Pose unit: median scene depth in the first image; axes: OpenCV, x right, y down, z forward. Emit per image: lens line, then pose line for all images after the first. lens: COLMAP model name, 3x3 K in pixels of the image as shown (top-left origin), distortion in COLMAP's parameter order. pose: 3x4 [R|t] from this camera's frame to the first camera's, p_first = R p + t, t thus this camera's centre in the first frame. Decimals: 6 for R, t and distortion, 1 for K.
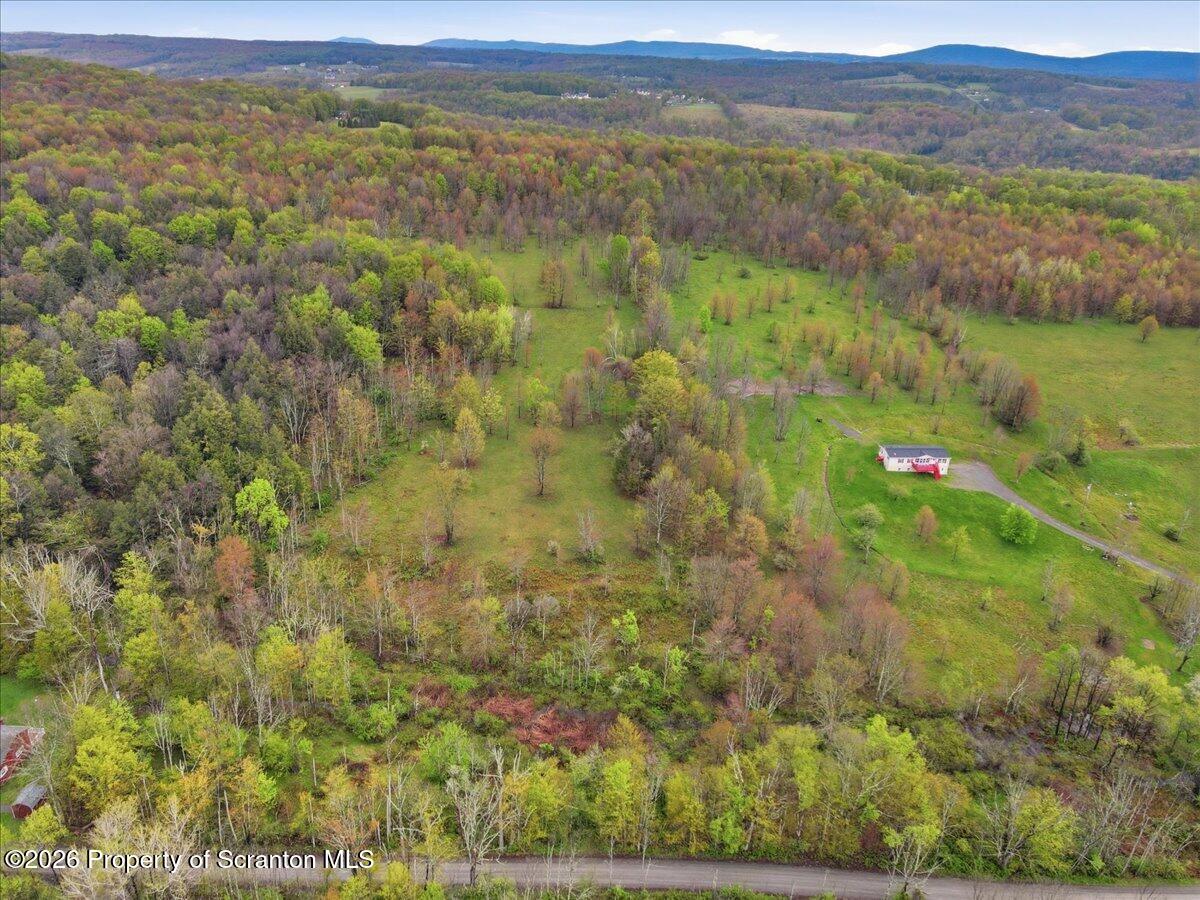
lens RADIAL K [[900.3, 0, 600.0], [0, 900.3, 450.0], [0, 0, 1]] dist [0.004920, 0.004306]
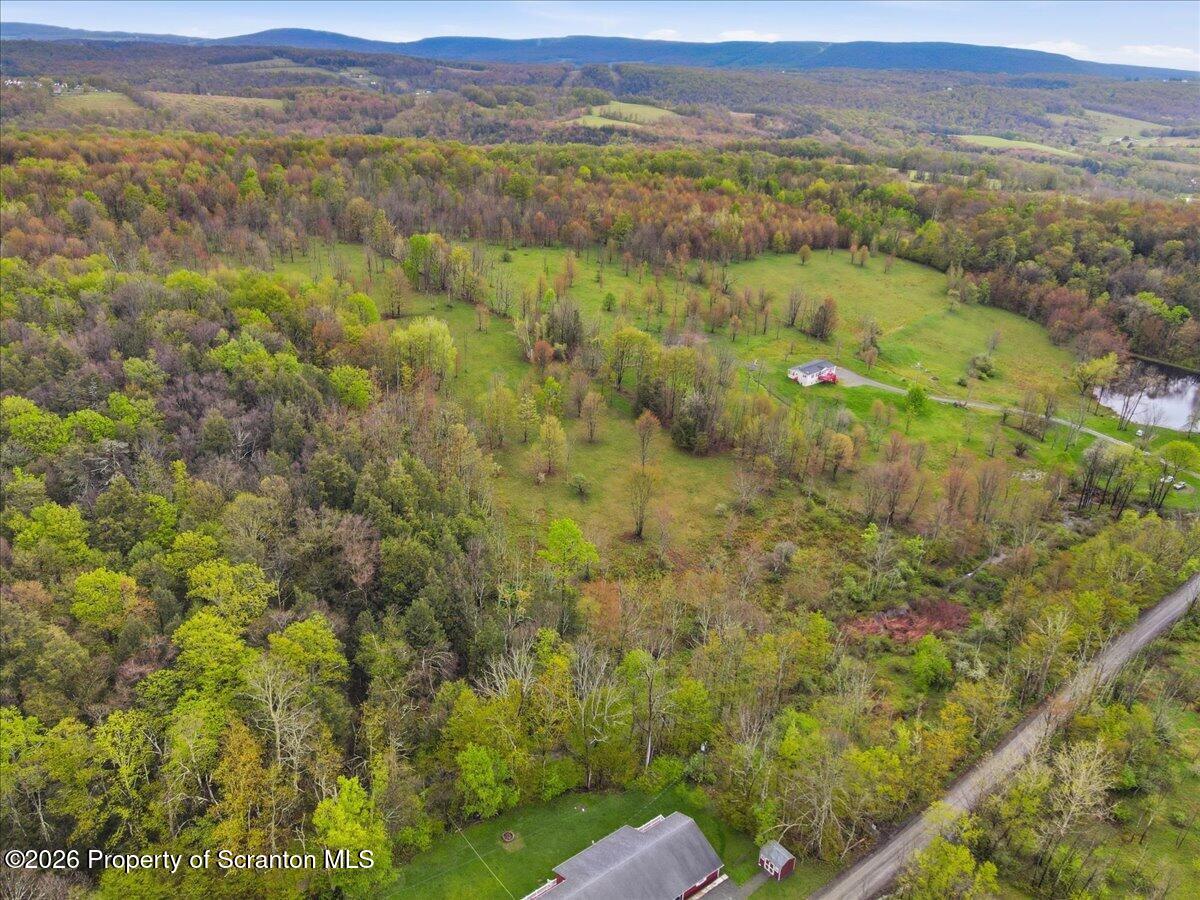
lens RADIAL K [[900.3, 0, 600.0], [0, 900.3, 450.0], [0, 0, 1]] dist [0.004920, 0.004306]
pose [[0.763037, -0.260658, 0.591466, -0.131066], [0.251272, 0.962725, 0.100111, -0.017715], [-0.595514, 0.072231, 0.800091, 0.037675]]
